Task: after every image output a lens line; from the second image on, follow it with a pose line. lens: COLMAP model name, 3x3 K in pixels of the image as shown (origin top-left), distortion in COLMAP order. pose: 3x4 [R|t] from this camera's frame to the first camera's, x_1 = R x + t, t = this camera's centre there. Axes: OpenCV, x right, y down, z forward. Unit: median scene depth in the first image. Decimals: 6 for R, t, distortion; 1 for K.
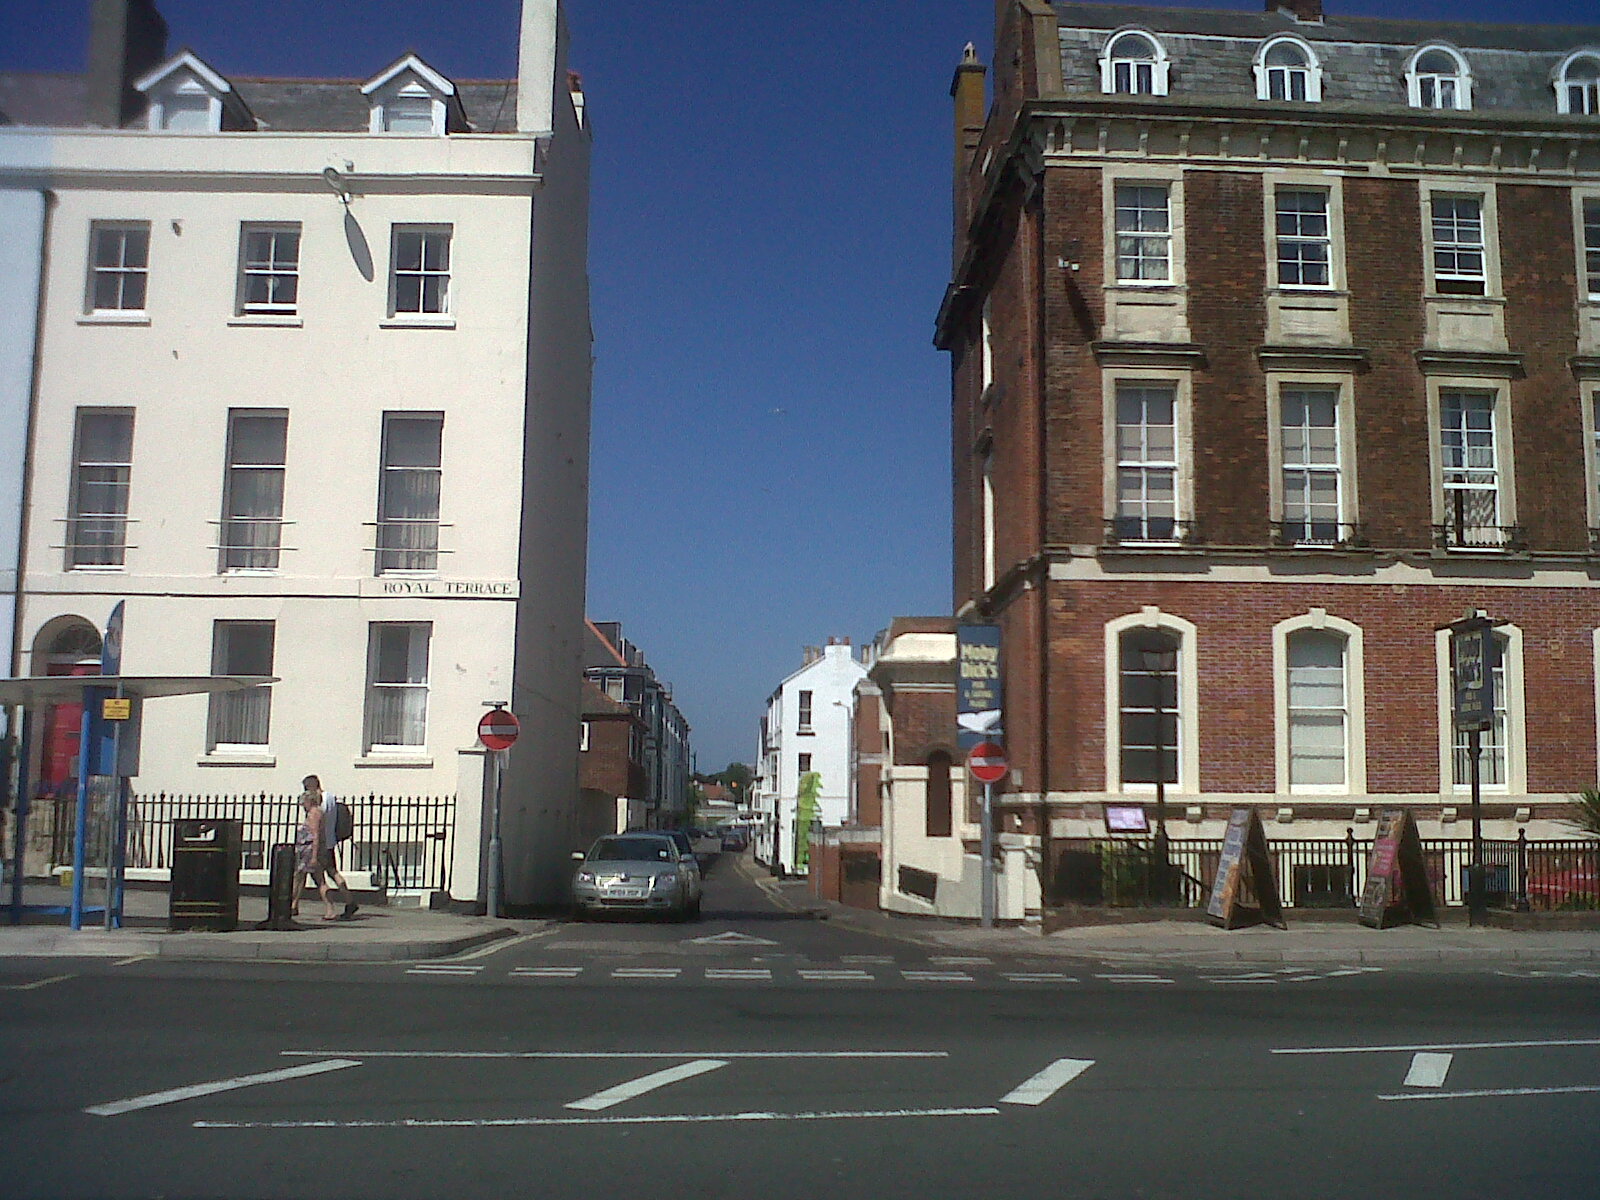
lens RADIAL K [[1558.0, 0, 800.0], [0, 1558.0, 600.0], [0, 0, 1]] dist [0.107240, -0.418135]
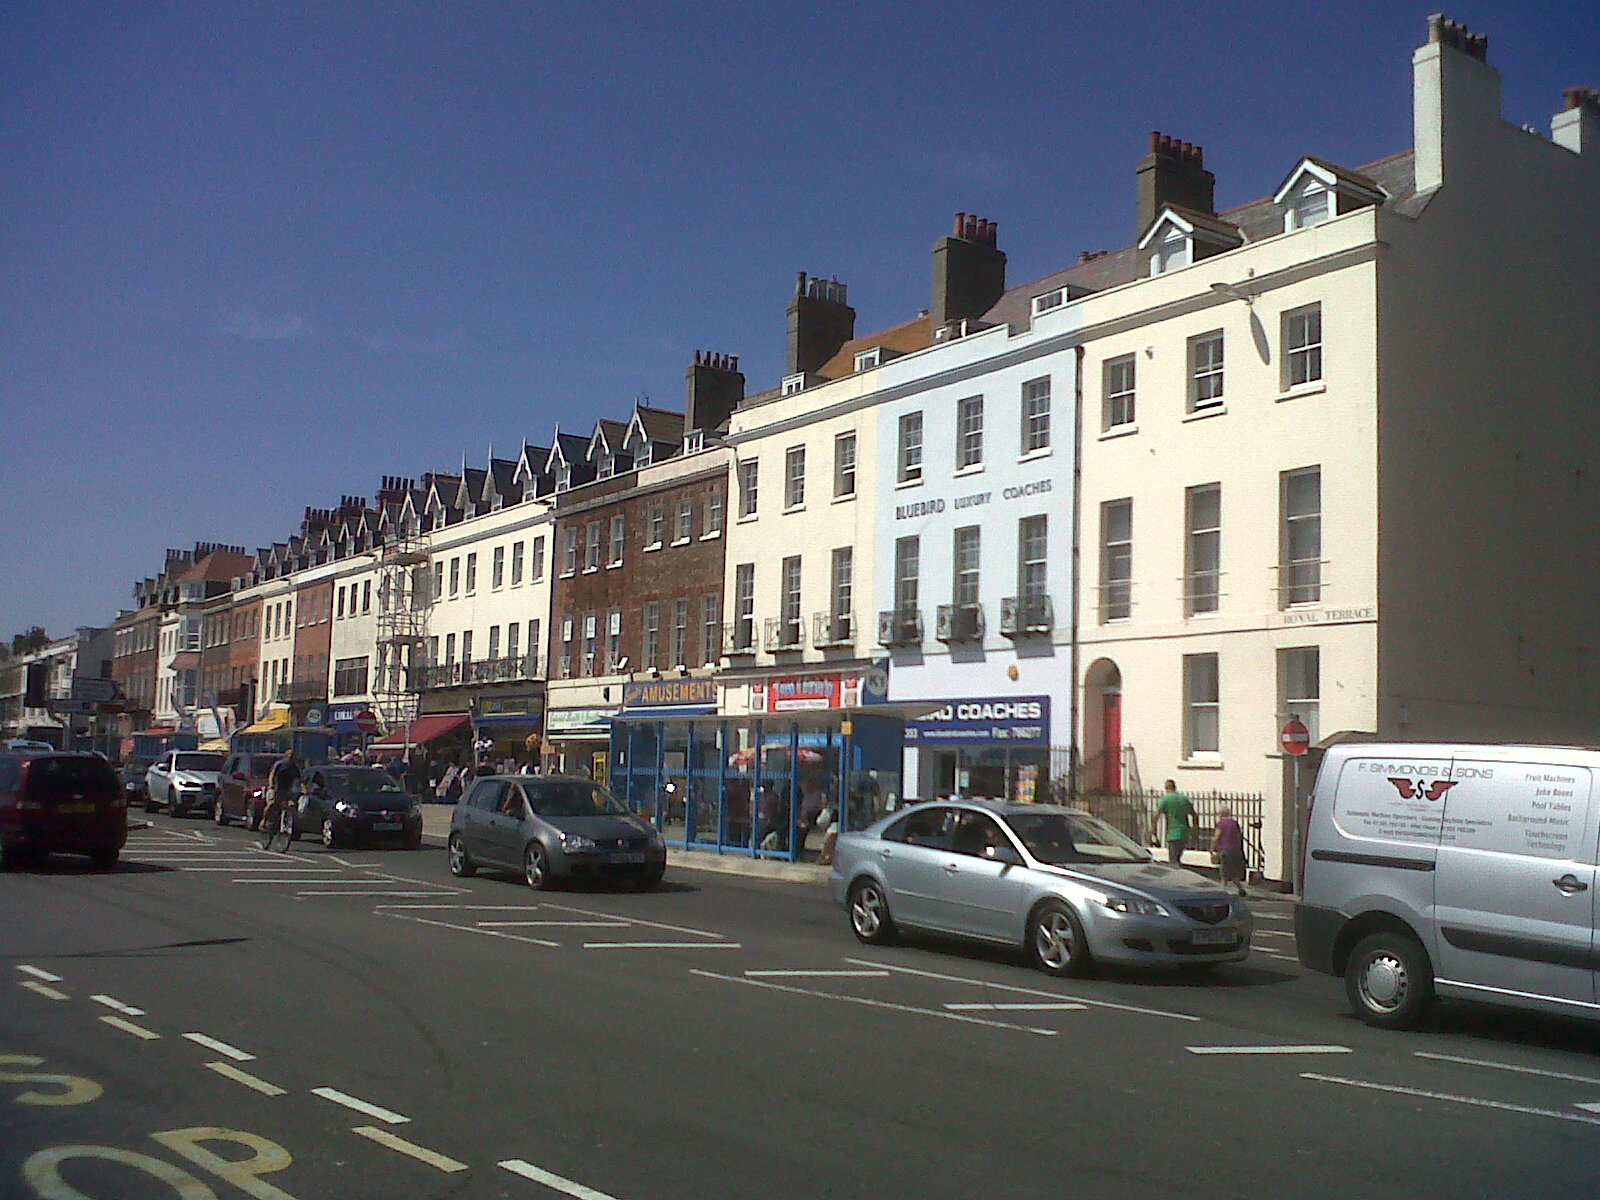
lens RADIAL K [[1558.0, 0, 800.0], [0, 1558.0, 600.0], [0, 0, 1]] dist [0.107240, -0.418135]
pose [[0.554272, -0.087867, -0.827685, 0.507717], [0.084004, 0.995240, -0.049400, 0.004917], [0.828086, -0.042148, 0.559015, 0.022975]]
